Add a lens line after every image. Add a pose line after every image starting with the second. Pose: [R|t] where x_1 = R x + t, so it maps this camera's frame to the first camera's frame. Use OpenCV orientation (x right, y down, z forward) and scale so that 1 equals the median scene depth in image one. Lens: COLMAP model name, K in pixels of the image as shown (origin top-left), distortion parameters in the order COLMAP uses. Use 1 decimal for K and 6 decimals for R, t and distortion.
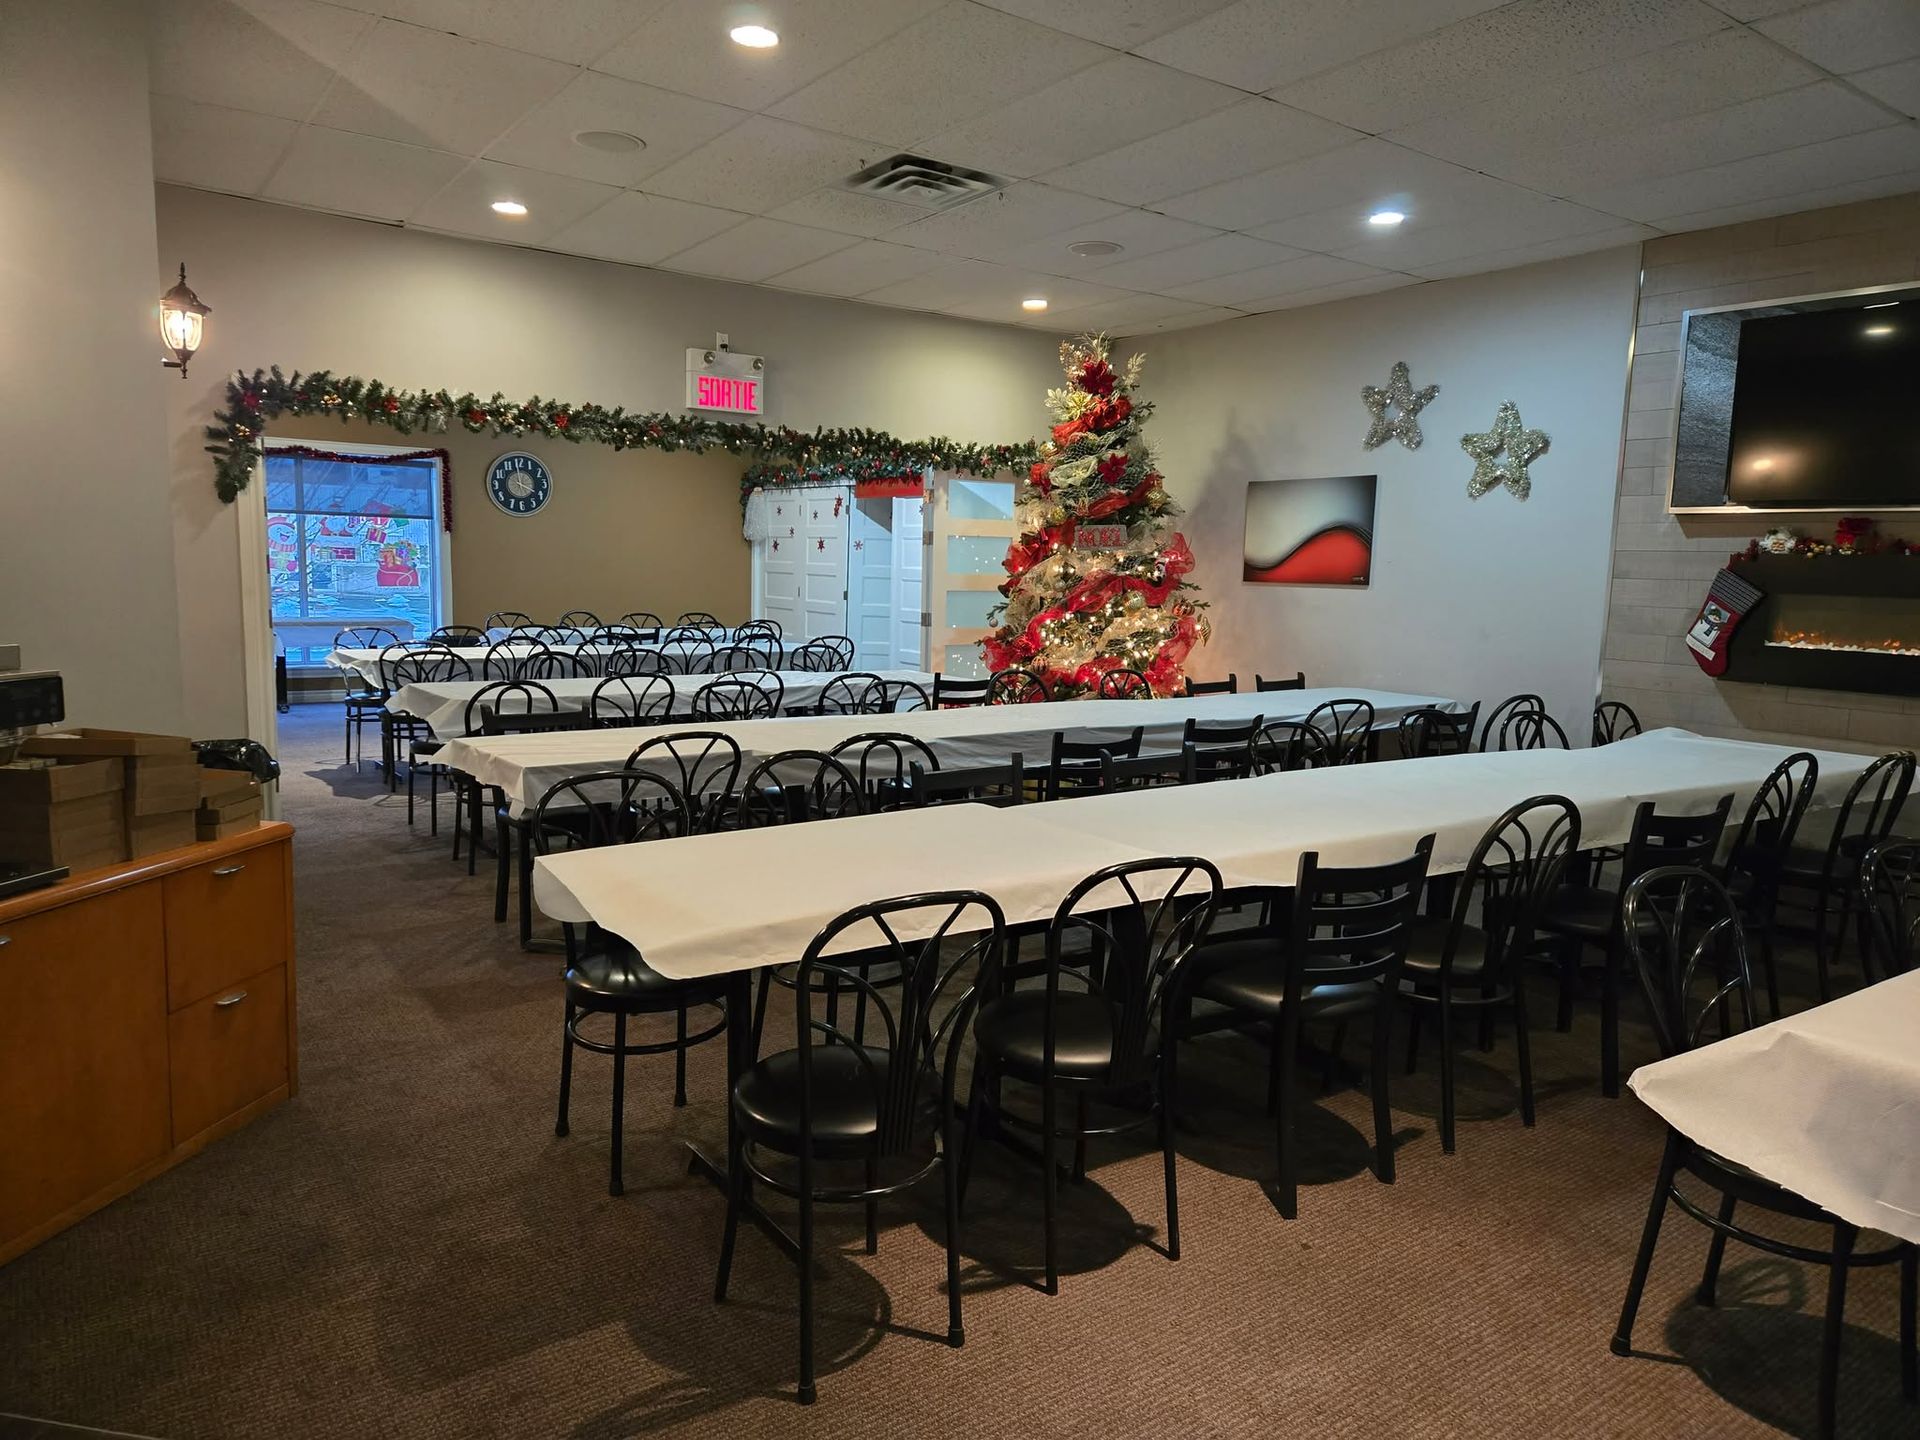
lens RADIAL K [[1268.2, 0, 960.0], [0, 1268.2, 720.0], [0, 0, 1]] dist [0.083960, -0.071768]
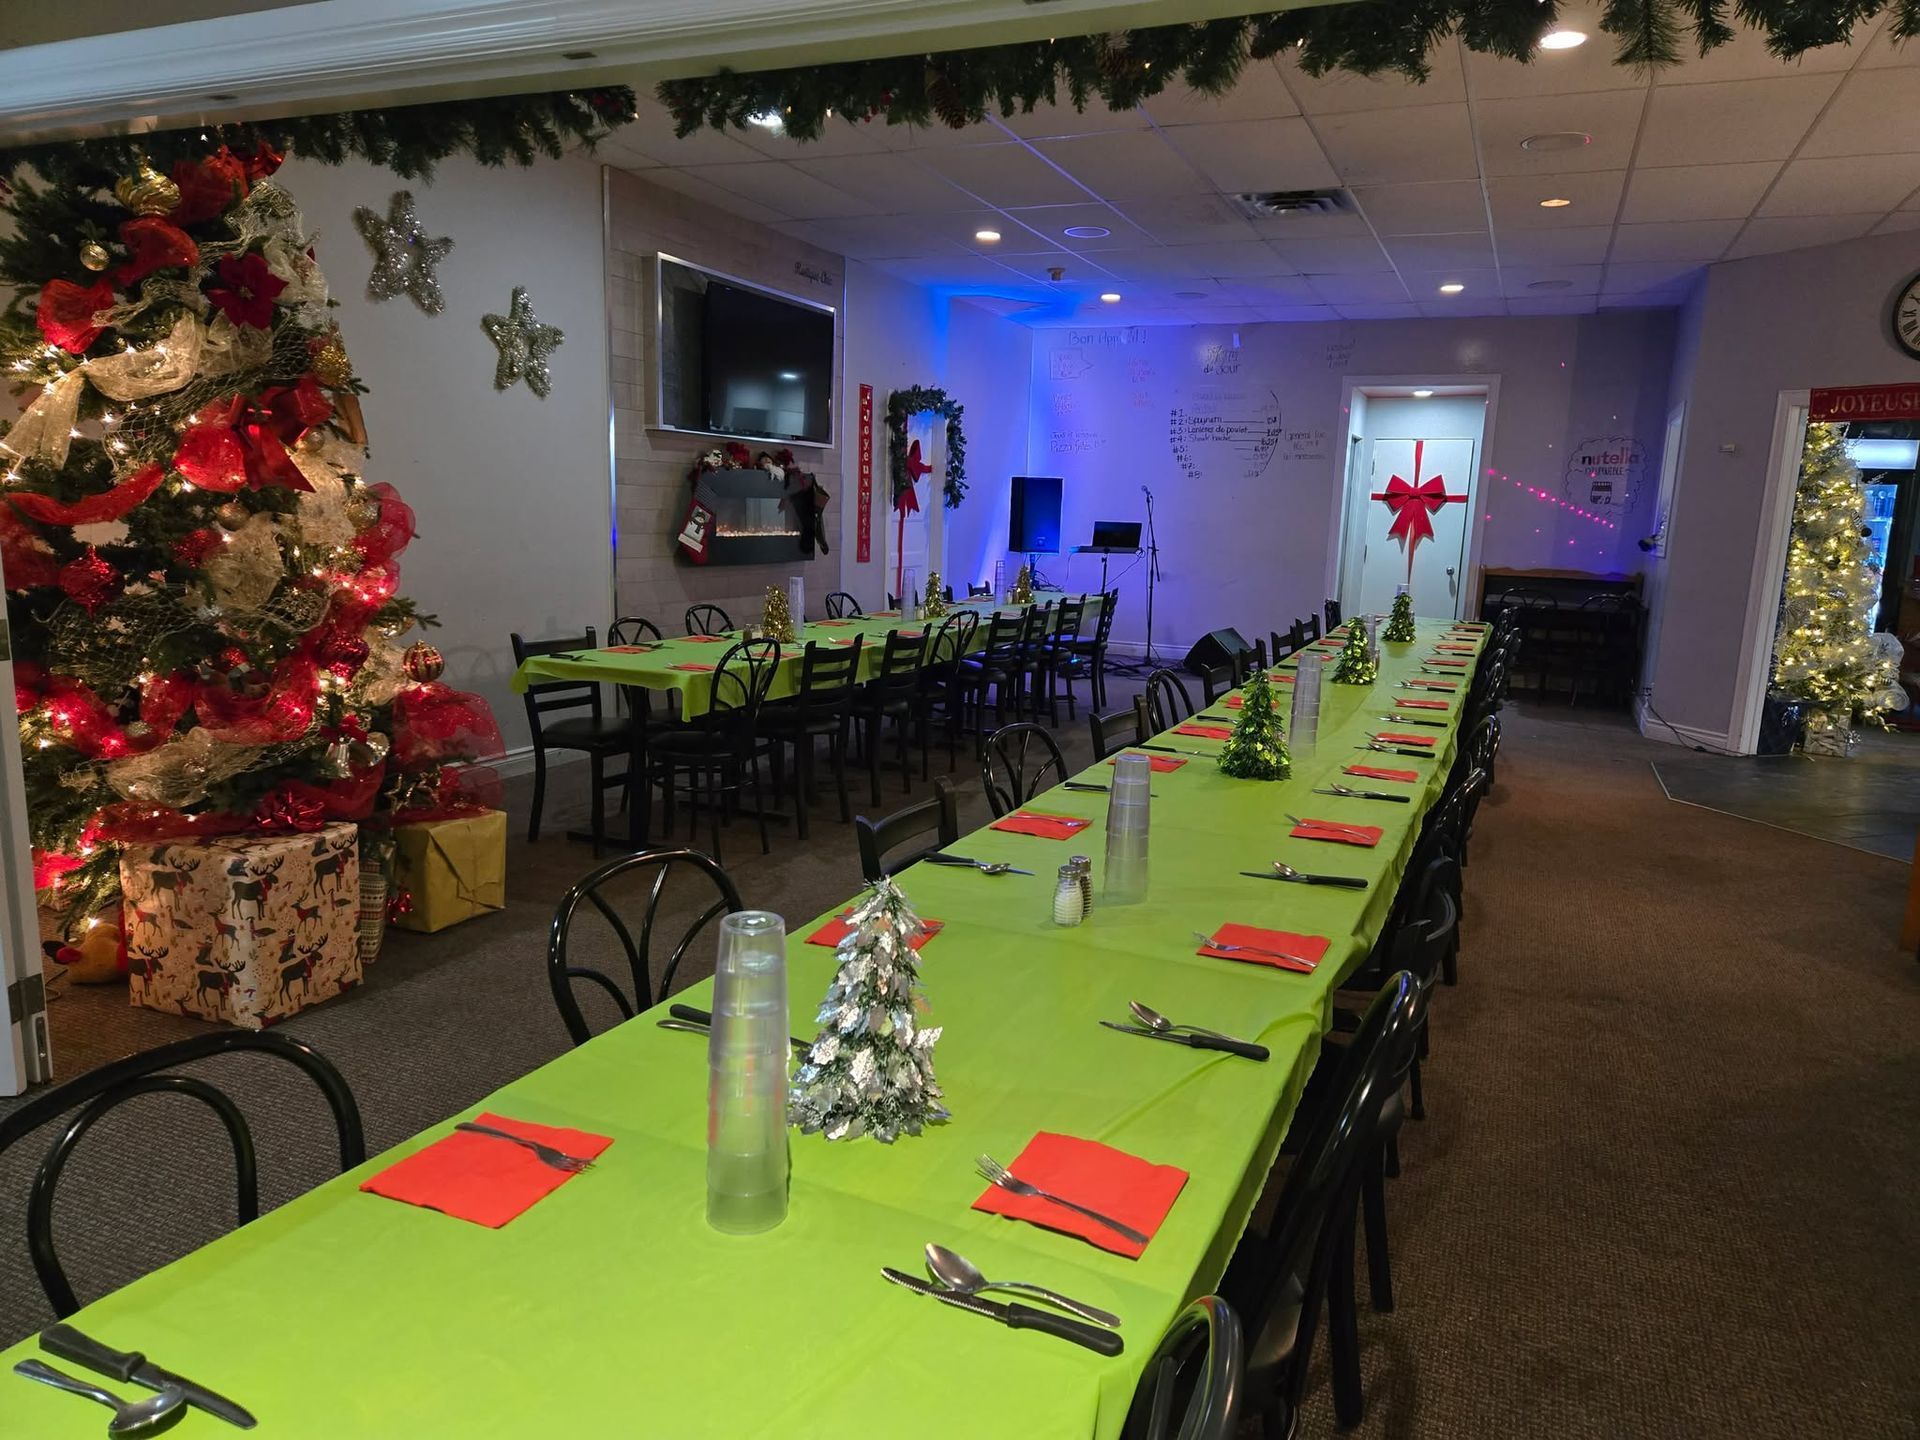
lens RADIAL K [[1268.2, 0, 960.0], [0, 1268.2, 720.0], [0, 0, 1]] dist [0.083960, -0.071768]
pose [[-0.503467, -0.195482, 0.841610, -0.484673], [0.056046, 0.964629, 0.257584, -0.150027], [-0.862195, 0.176854, -0.474702, 1.076935]]
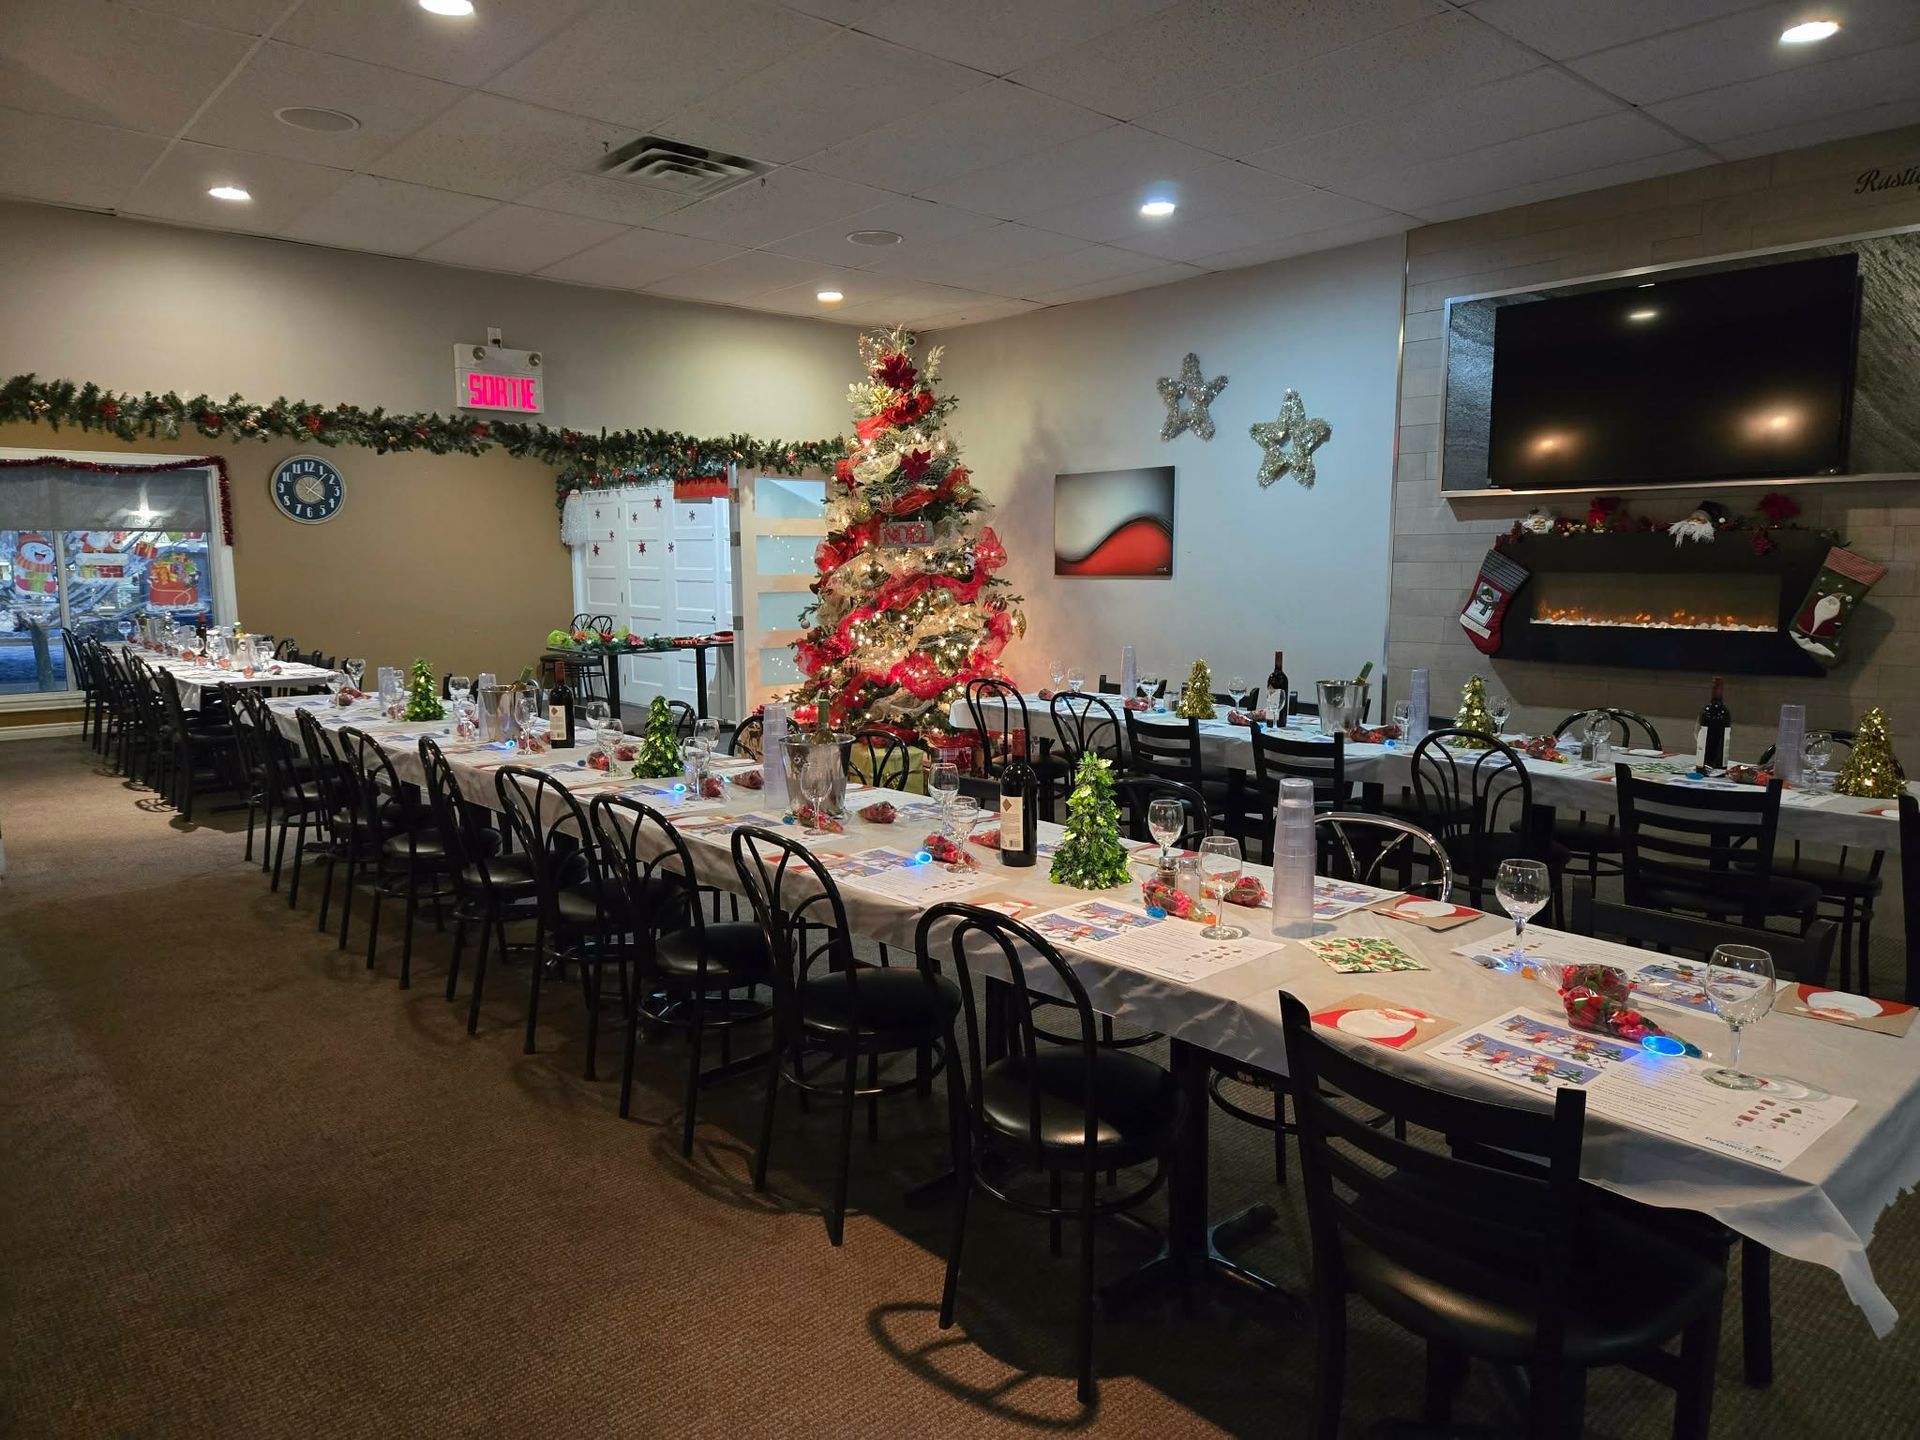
lens RADIAL K [[1268.2, 0, 960.0], [0, 1268.2, 720.0], [0, 0, 1]] dist [0.083960, -0.071768]
pose [[0.994159, -0.041540, 0.099614, 0.048487], [0.041293, 0.999137, 0.004540, -0.003106], [-0.099716, -0.000400, 0.995016, 0.020122]]
